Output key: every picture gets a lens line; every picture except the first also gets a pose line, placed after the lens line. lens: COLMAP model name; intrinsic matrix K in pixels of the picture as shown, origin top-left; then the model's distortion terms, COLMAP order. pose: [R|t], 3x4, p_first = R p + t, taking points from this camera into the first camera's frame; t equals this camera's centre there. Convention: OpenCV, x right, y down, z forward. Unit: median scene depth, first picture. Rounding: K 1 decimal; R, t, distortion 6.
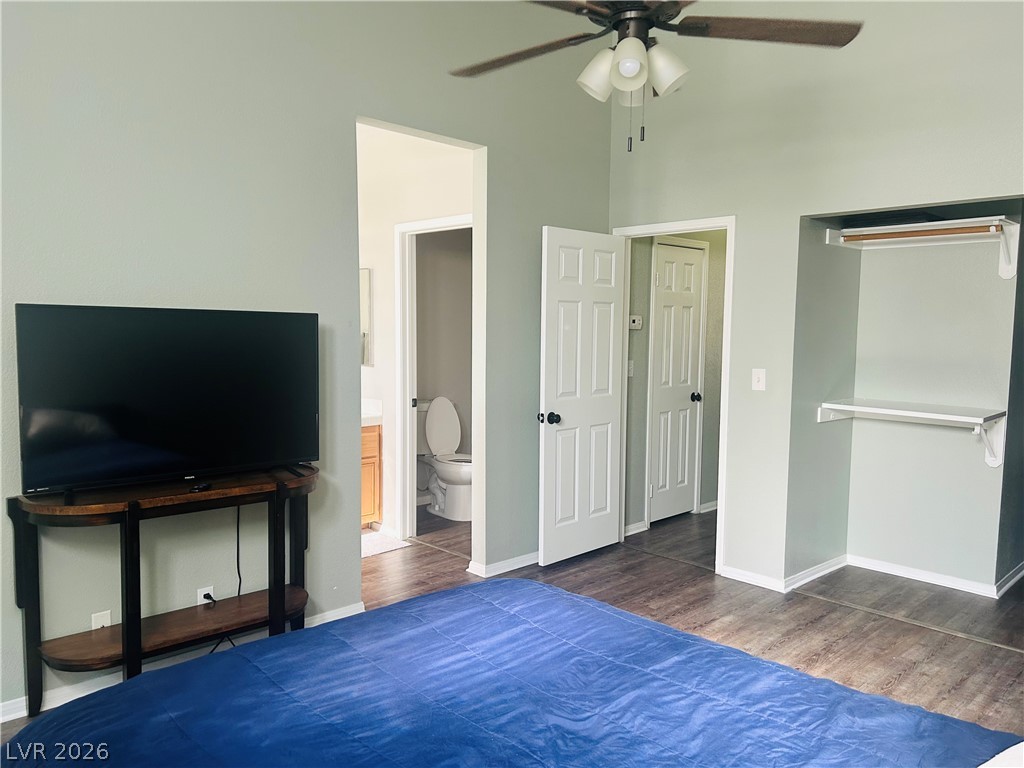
lens RADIAL K [[778.0, 0, 511.9], [0, 778.0, 385.9], [0, 0, 1]] dist [0.066104, -0.076122]
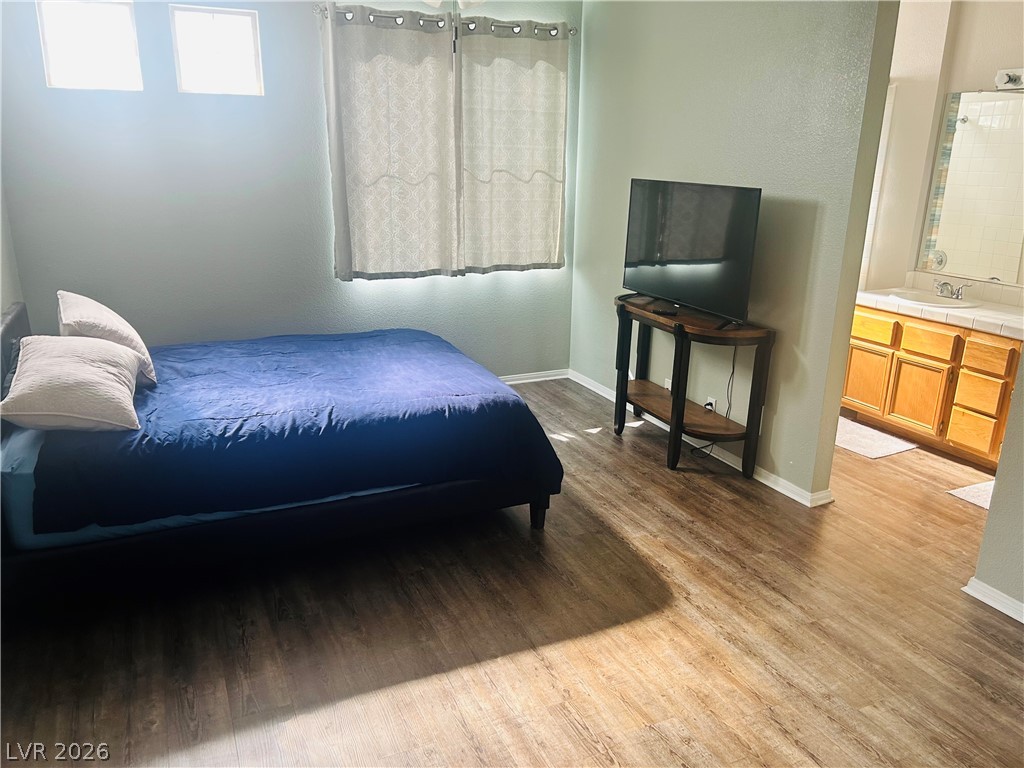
lens RADIAL K [[778.0, 0, 511.4], [0, 778.0, 387.0], [0, 0, 1]] dist [0.066104, -0.076122]
pose [[-0.330861, 0.255425, -0.908454, 0.881950], [-0.101404, 0.947475, 0.303328, -0.121897], [0.938215, 0.192481, -0.287581, 1.024080]]
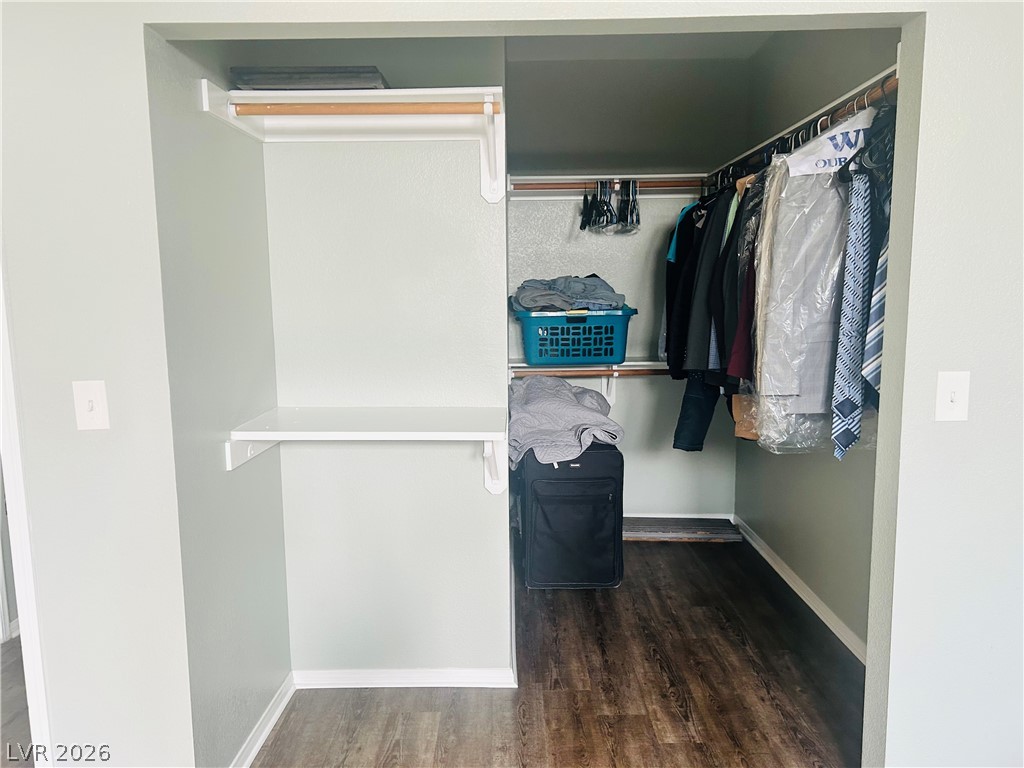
lens RADIAL K [[778.0, 0, 519.5], [0, 778.0, 383.7], [0, 0, 1]] dist [0.066104, -0.076122]
pose [[0.698180, -0.119266, 0.705918, 0.166578], [0.084014, 0.992862, 0.084652, -0.037899], [-0.710976, 0.000205, 0.703217, 0.499341]]
